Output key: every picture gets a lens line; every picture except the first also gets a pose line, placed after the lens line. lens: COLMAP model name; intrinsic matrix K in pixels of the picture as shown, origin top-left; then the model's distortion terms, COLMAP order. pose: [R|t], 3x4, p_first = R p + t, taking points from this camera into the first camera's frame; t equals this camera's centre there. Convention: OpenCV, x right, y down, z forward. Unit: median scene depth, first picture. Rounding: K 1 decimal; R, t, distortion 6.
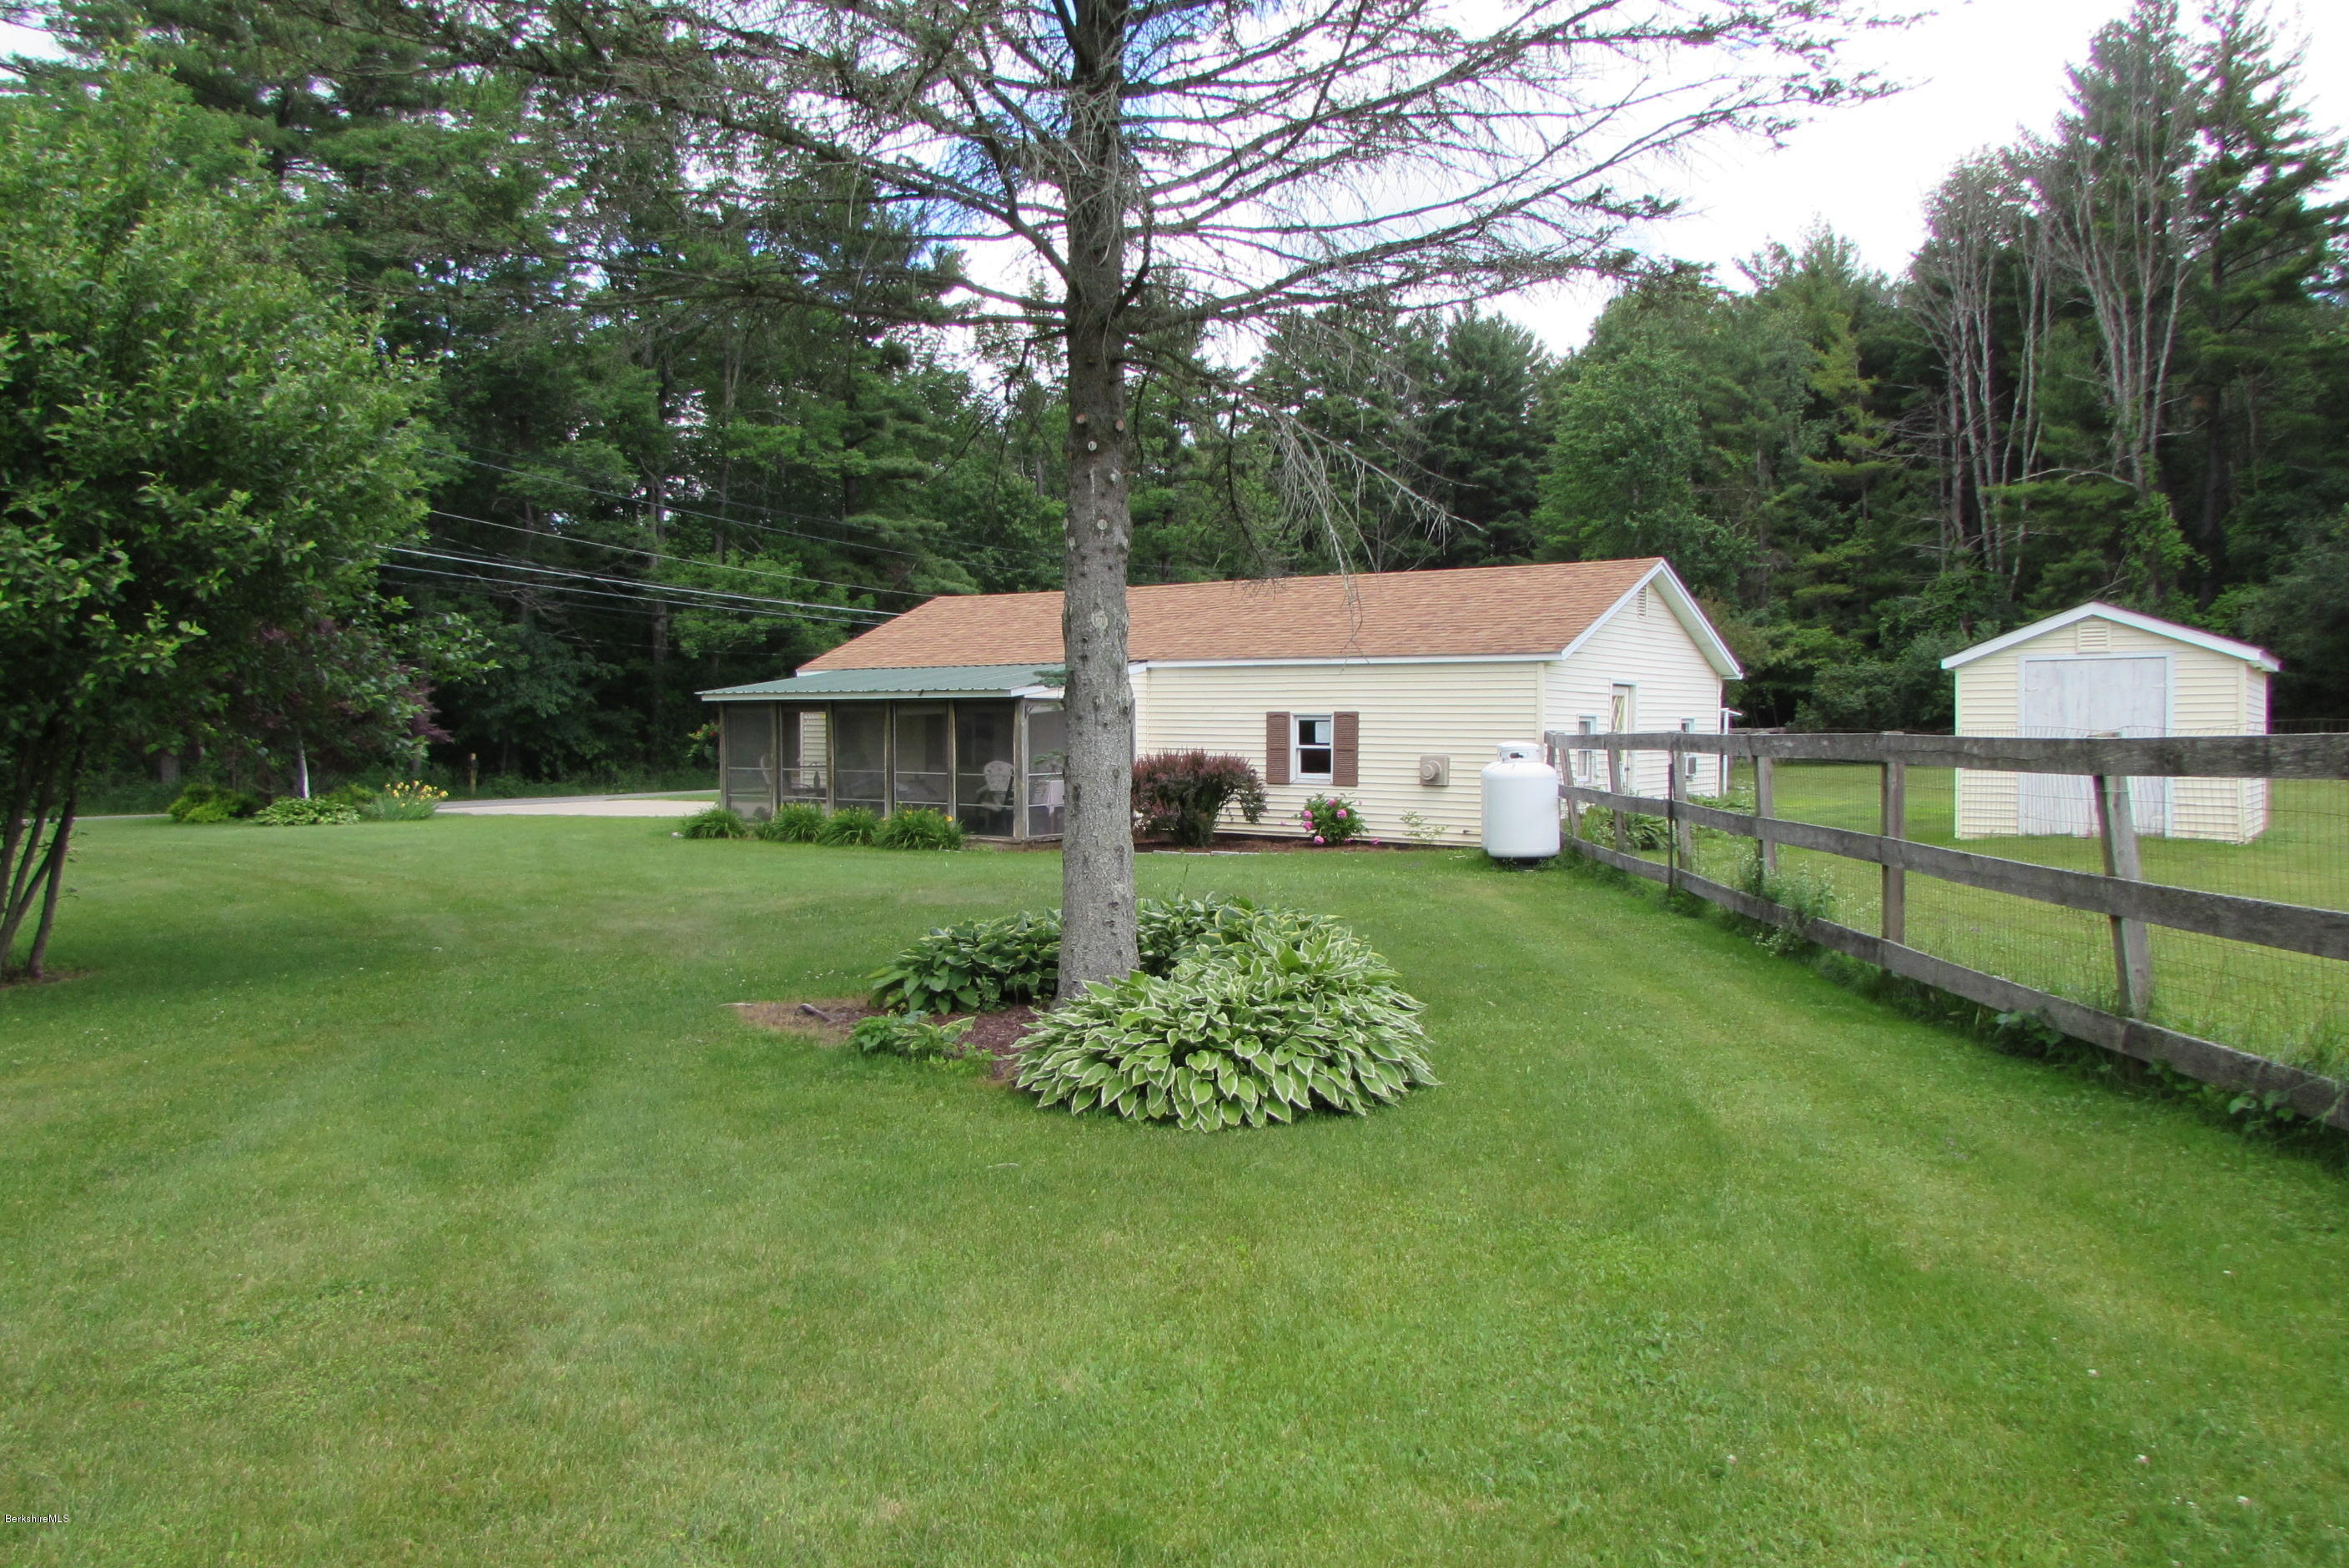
lens RADIAL K [[1609.6, 0, 1168.7], [0, 1609.6, 790.0], [0, 0, 1]] dist [-0.029773, 0.017947]
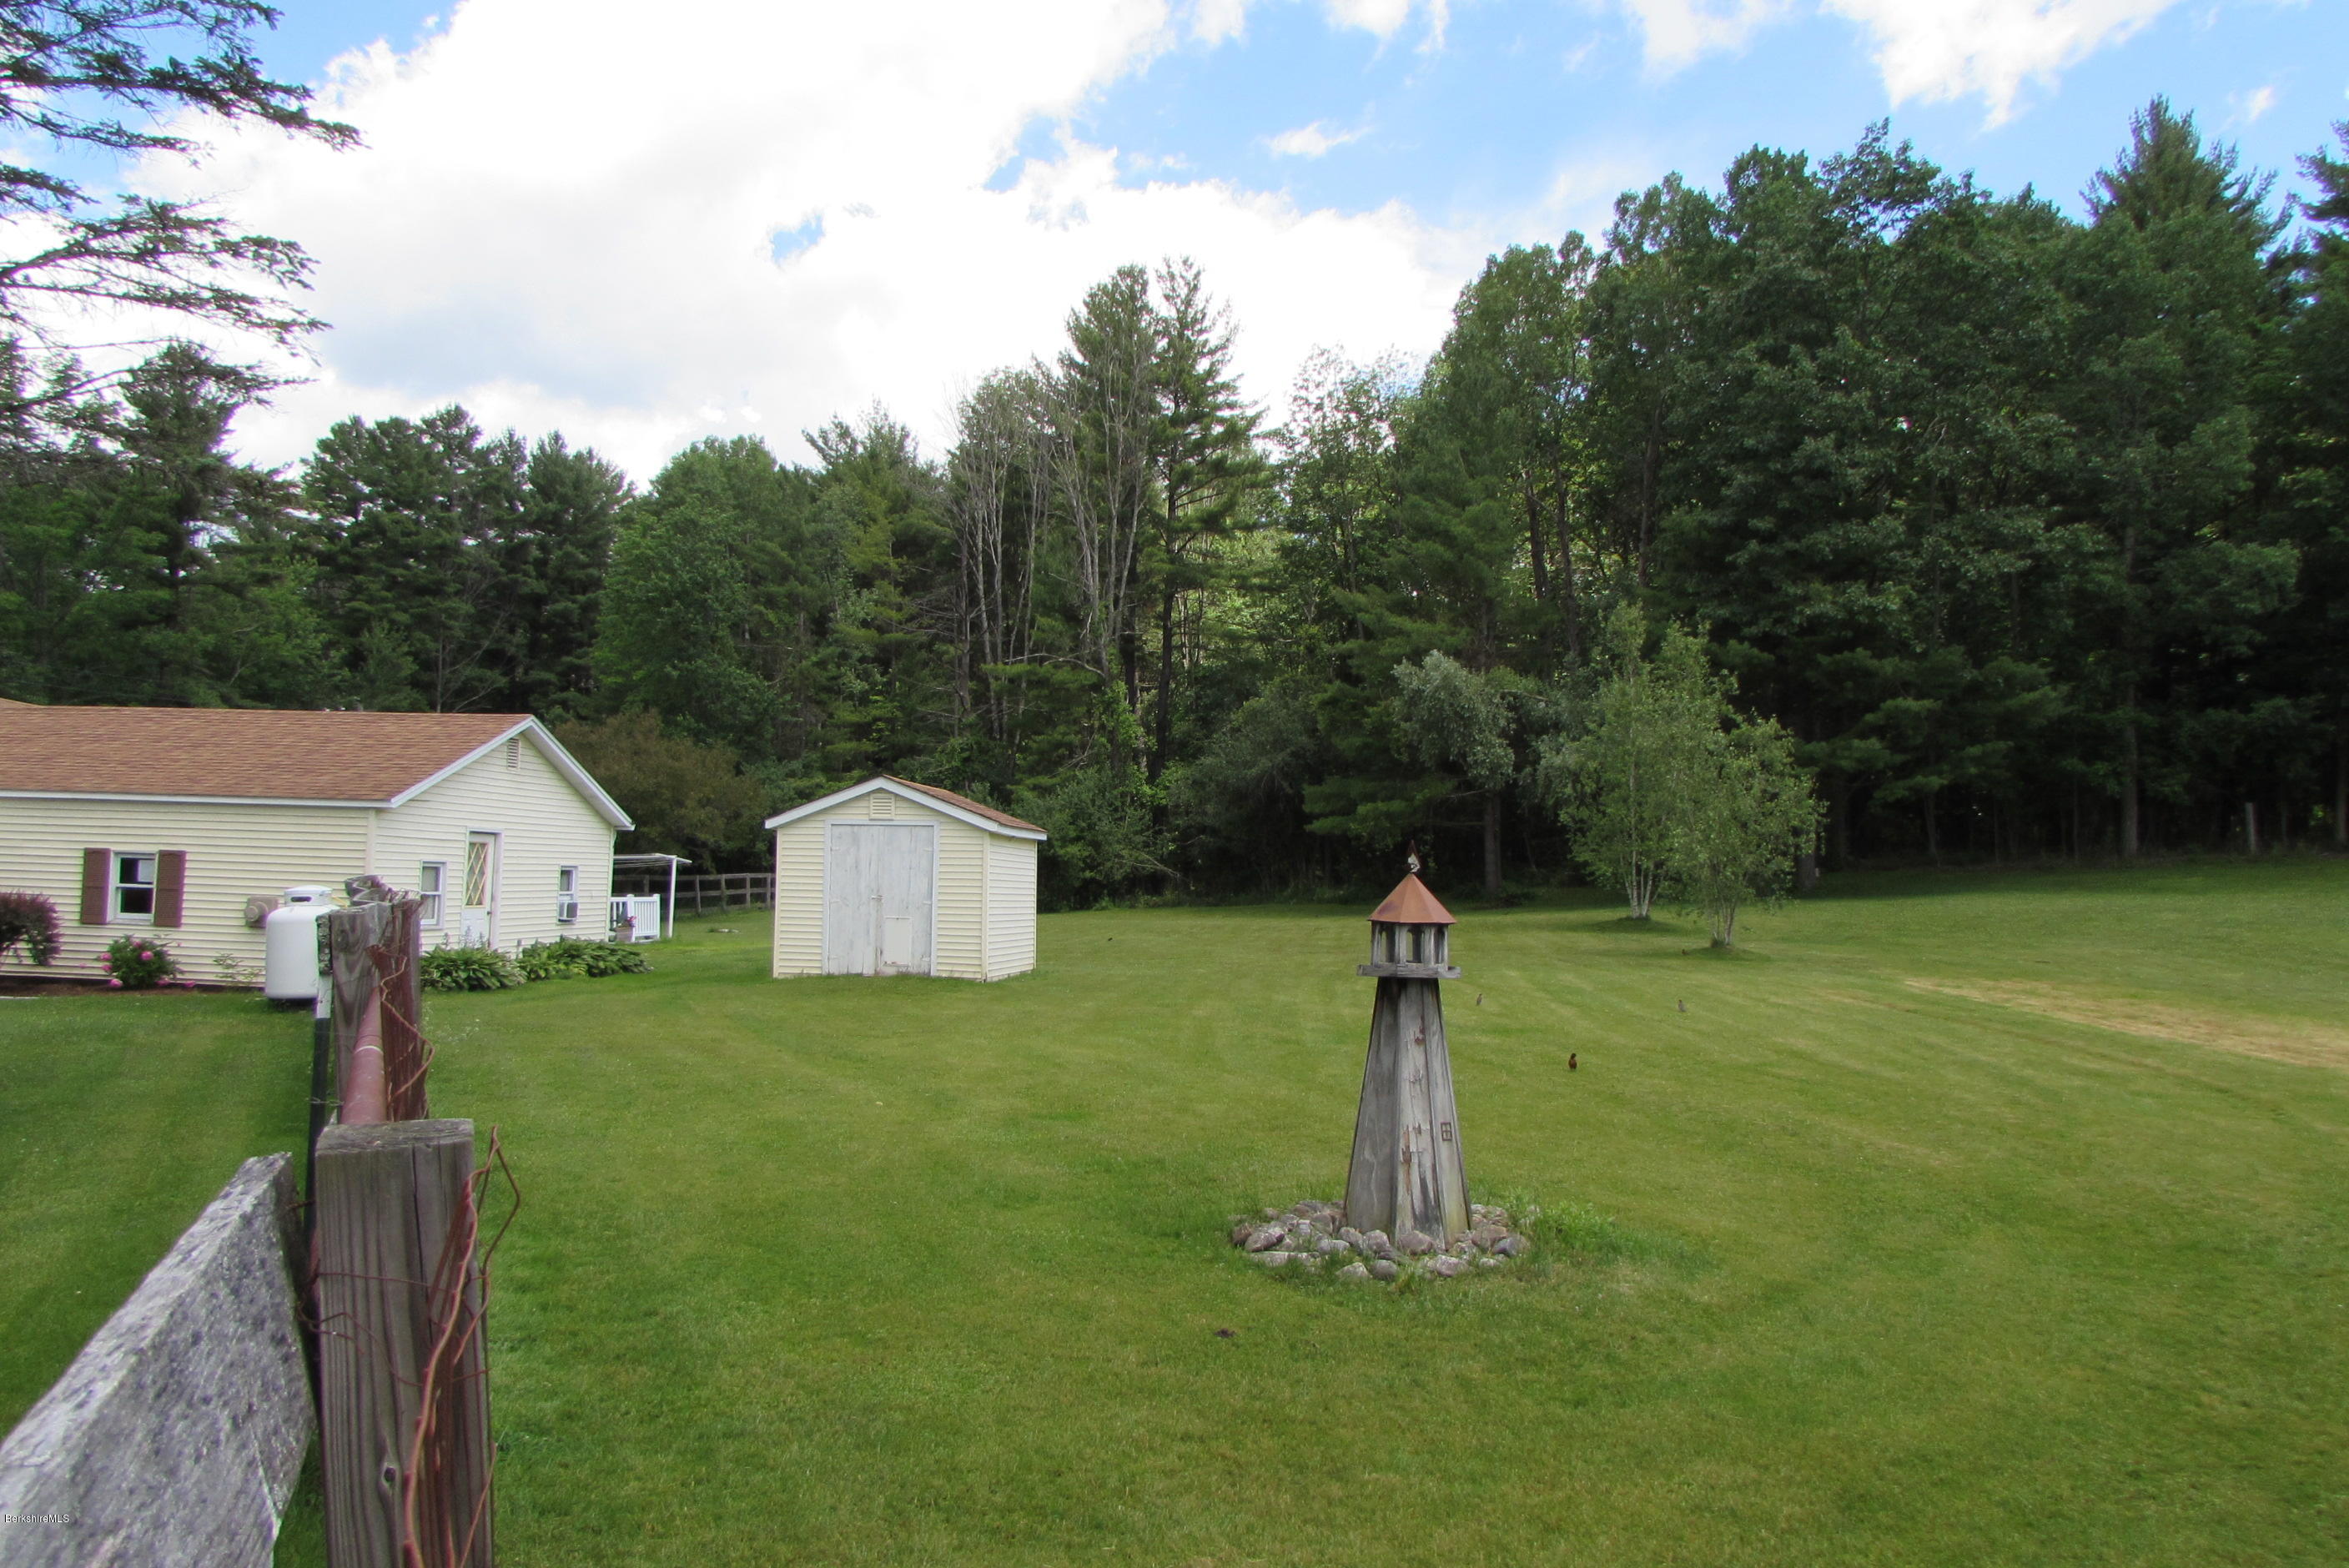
lens RADIAL K [[1659.2, 0, 1183.0], [0, 1659.2, 775.2], [0, 0, 1]] dist [-0.035884, 0.015740]
pose [[0.877369, 0.050436, 0.477159, 0.080697], [-0.005066, 0.995378, -0.095898, -0.000846], [-0.479790, 0.081721, 0.873569, -0.080824]]
